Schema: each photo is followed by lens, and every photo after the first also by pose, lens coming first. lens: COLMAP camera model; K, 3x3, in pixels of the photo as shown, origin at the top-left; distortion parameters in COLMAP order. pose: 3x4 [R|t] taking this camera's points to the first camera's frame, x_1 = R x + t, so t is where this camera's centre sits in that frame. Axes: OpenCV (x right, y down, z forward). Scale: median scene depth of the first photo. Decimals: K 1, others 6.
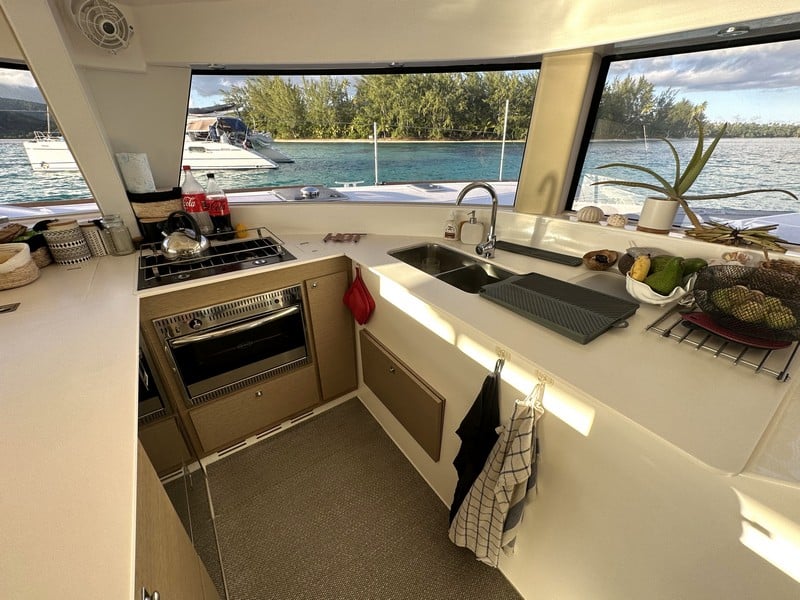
lens RADIAL K [[334.9, 0, 404.8], [0, 334.9, 304.2], [0, 0, 1]] dist [-0.003716, 0.001793]
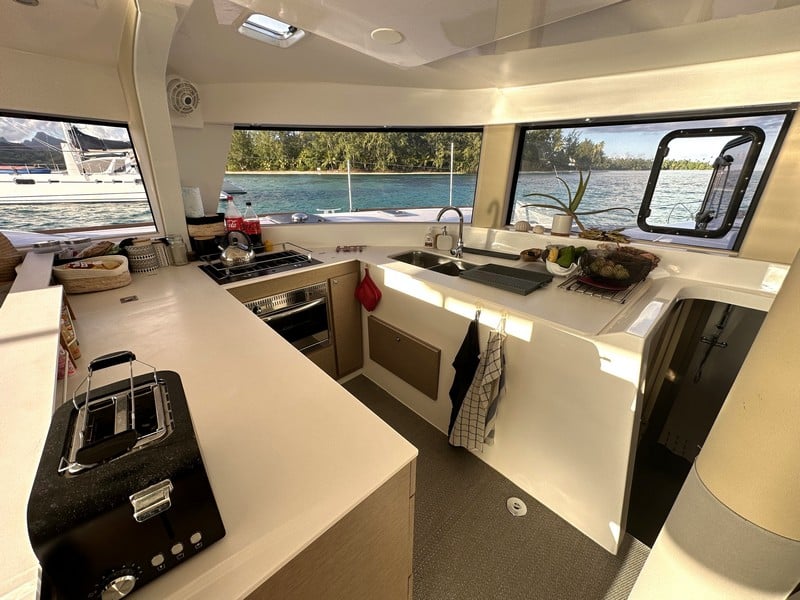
lens RADIAL K [[334.9, 0, 399.5], [0, 334.9, 302.6], [0, 0, 1]] dist [-0.003716, 0.001793]
pose [[0.989912, -0.049360, 0.132805, -0.199827], [0.060161, 0.995091, -0.078584, 0.149916], [-0.128274, 0.085781, 0.988022, -0.370534]]
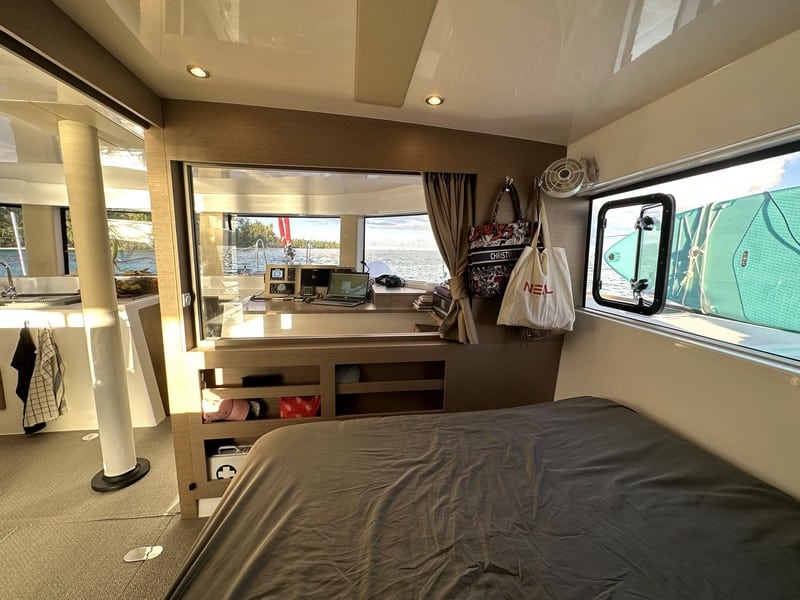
lens RADIAL K [[334.9, 0, 420.2], [0, 334.9, 303.7], [0, 0, 1]] dist [-0.003716, 0.001793]
pose [[0.430950, -0.136734, 0.891956, -0.413701], [0.391020, 0.919129, -0.048022, 0.838868], [-0.813256, 0.369467, 0.449565, -1.617068]]
